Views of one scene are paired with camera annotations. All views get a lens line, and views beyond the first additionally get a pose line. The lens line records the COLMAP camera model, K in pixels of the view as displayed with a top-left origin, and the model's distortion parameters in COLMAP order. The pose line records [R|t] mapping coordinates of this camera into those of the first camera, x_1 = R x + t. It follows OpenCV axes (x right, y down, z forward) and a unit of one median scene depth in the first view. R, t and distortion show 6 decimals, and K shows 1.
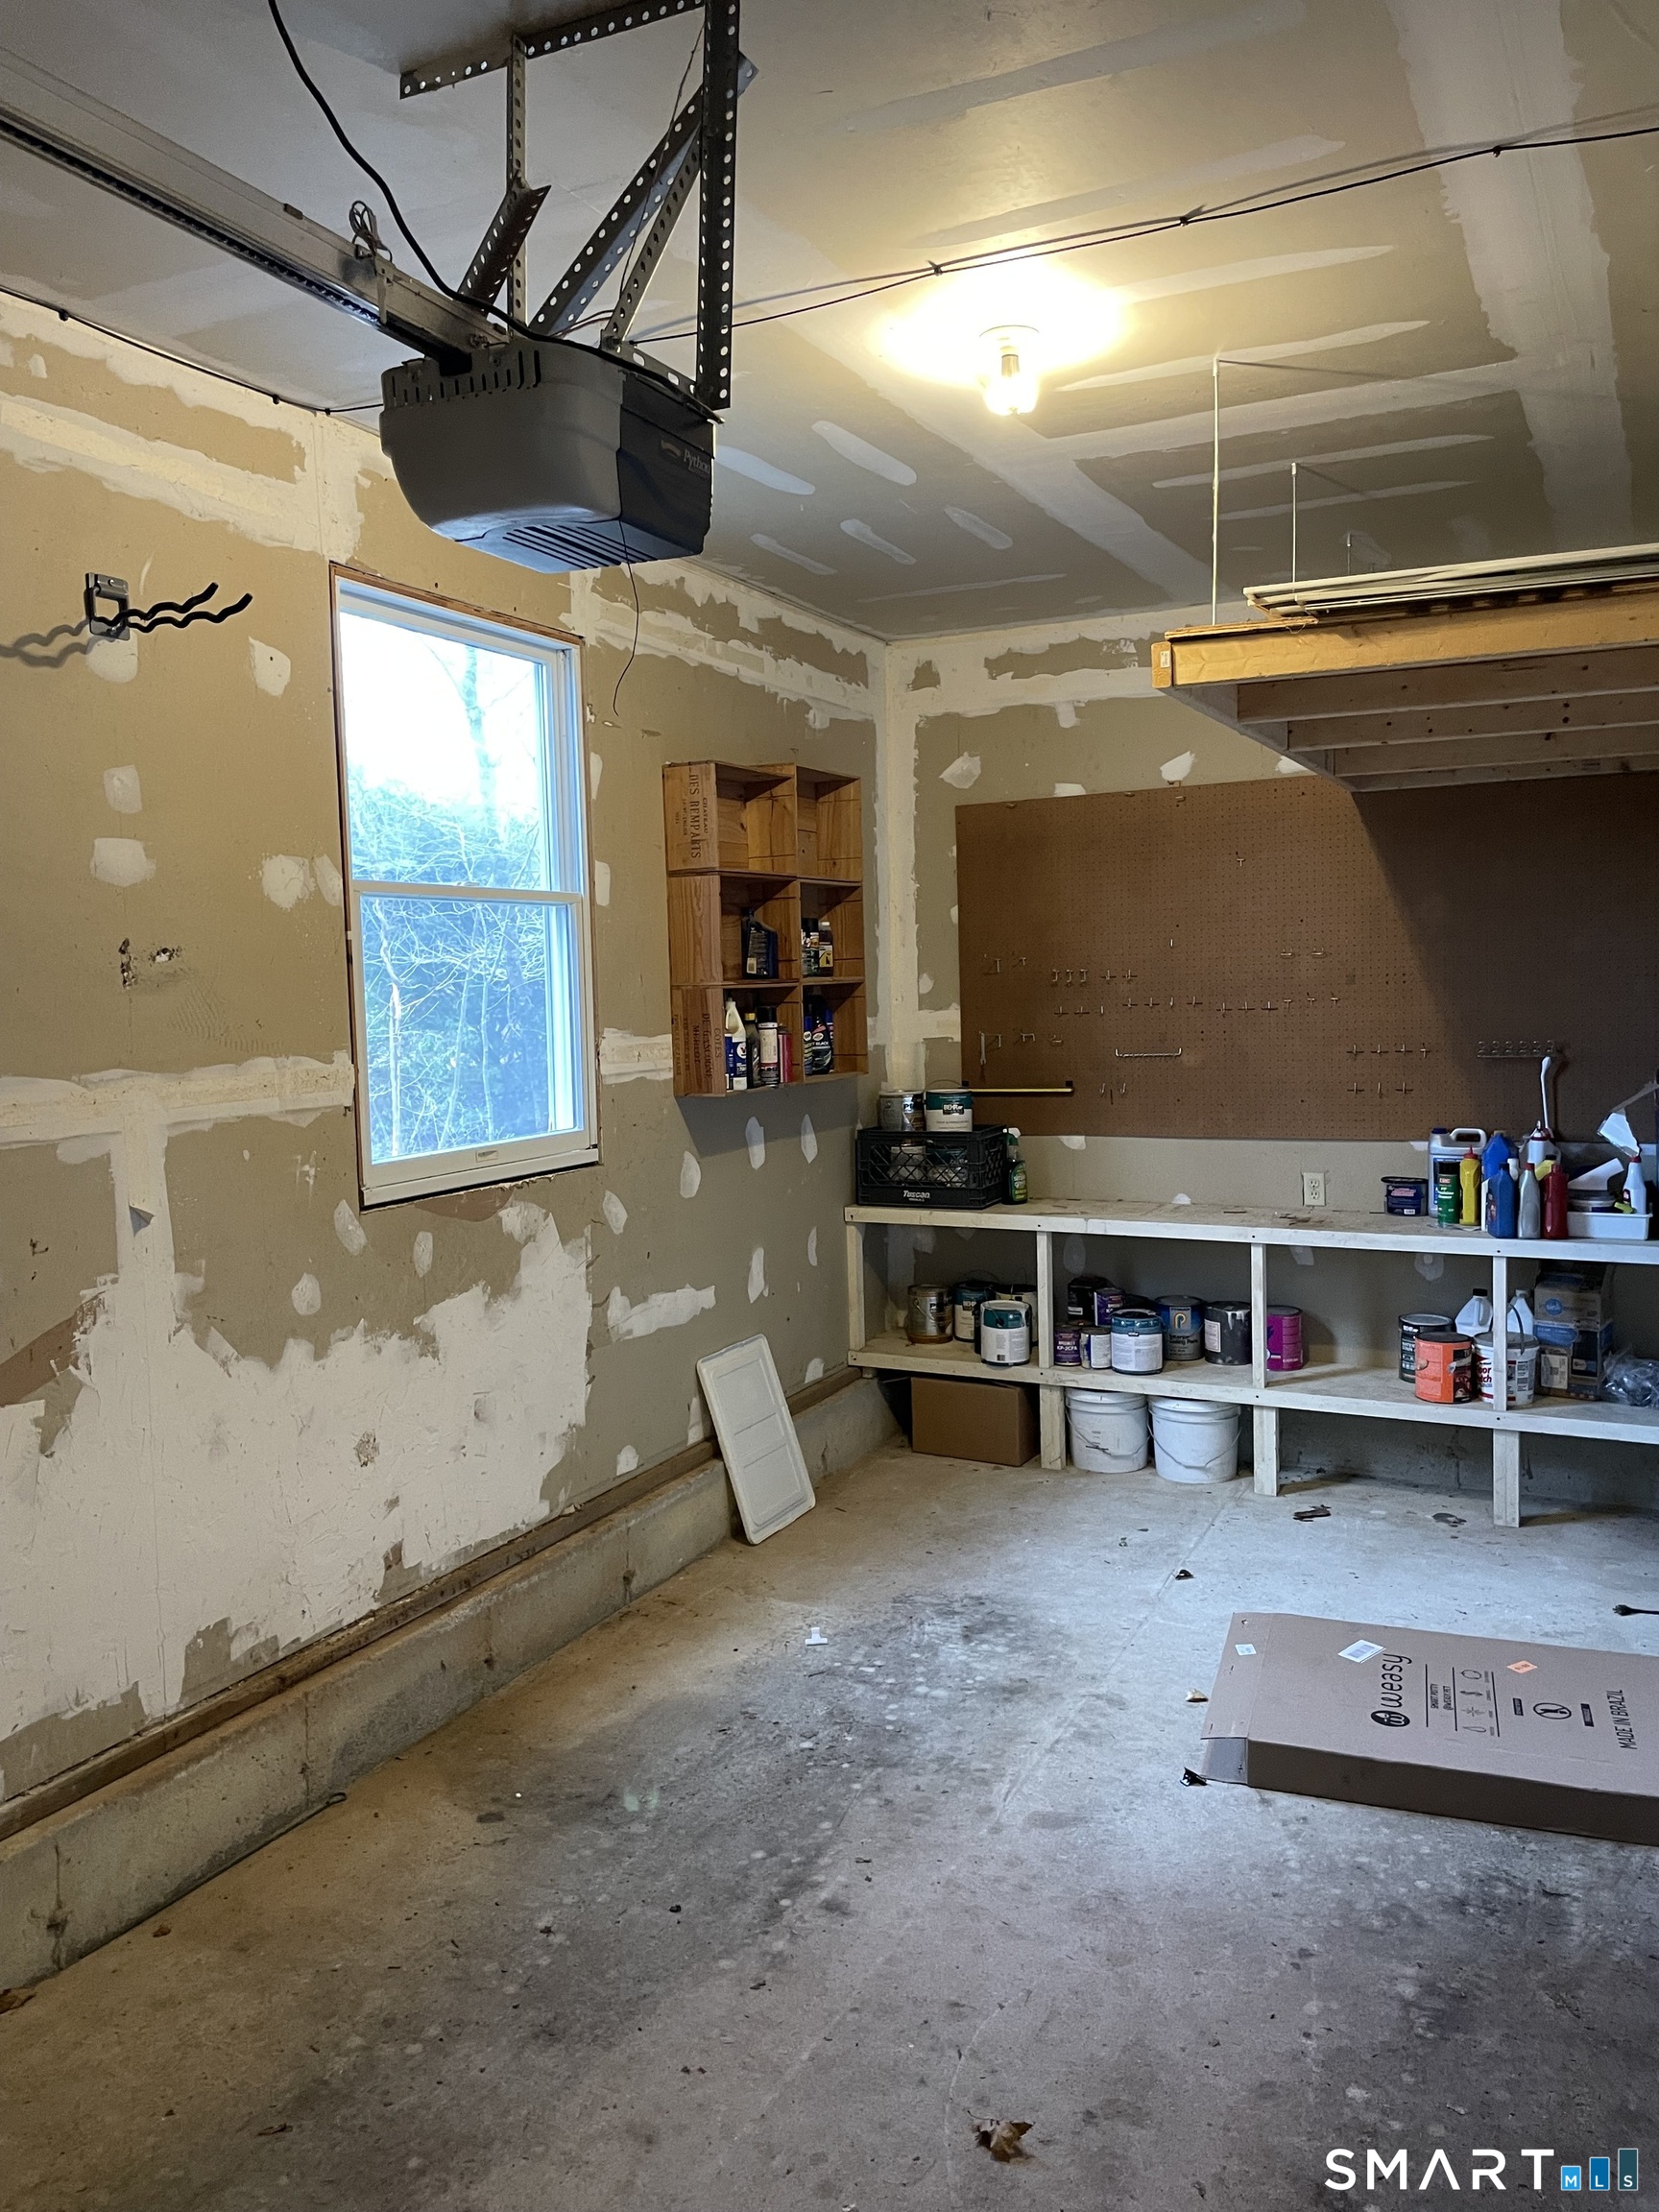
lens RADIAL K [[1678.1, 0, 840.2], [0, 1678.1, 1030.0], [0, 0, 1]] dist [0.078012, -0.086723]
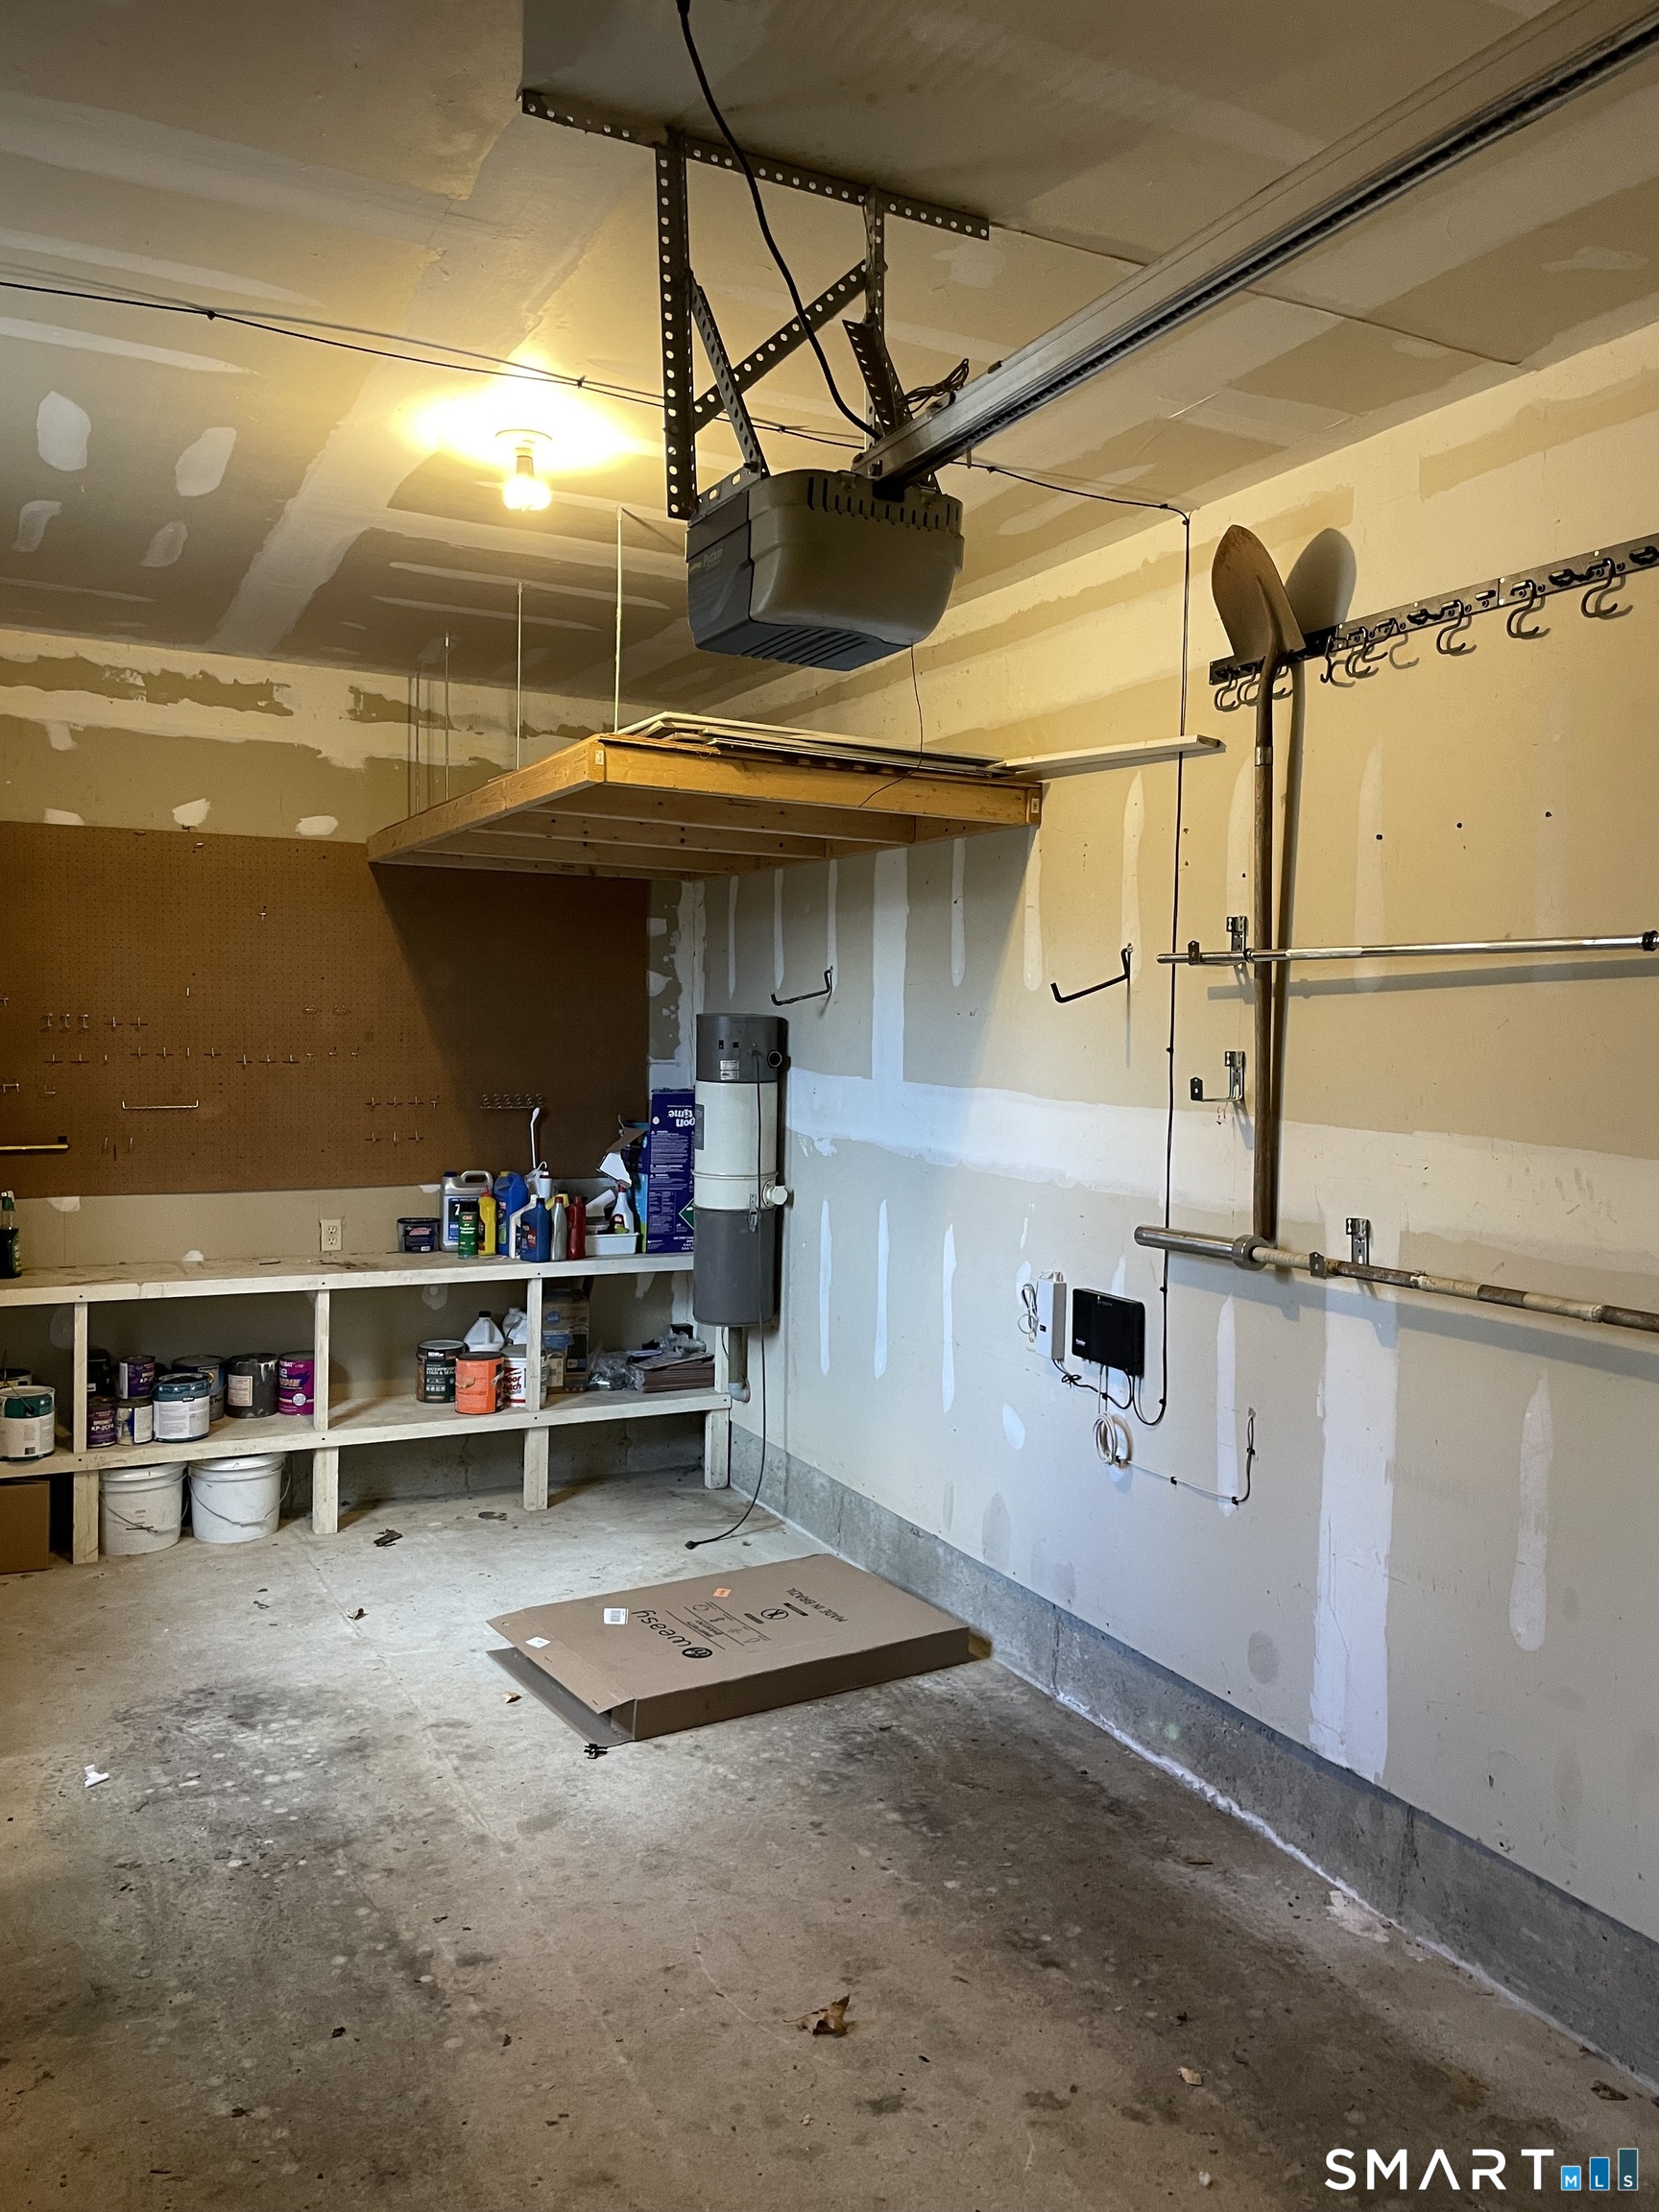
lens RADIAL K [[1678.1, 0, 840.2], [0, 1678.1, 1030.0], [0, 0, 1]] dist [0.078012, -0.086723]
pose [[0.596046, 0.034643, 0.802202, -0.427221], [-0.009168, 0.999297, -0.036342, 0.002560], [-0.802898, 0.014307, 0.595945, 0.136564]]
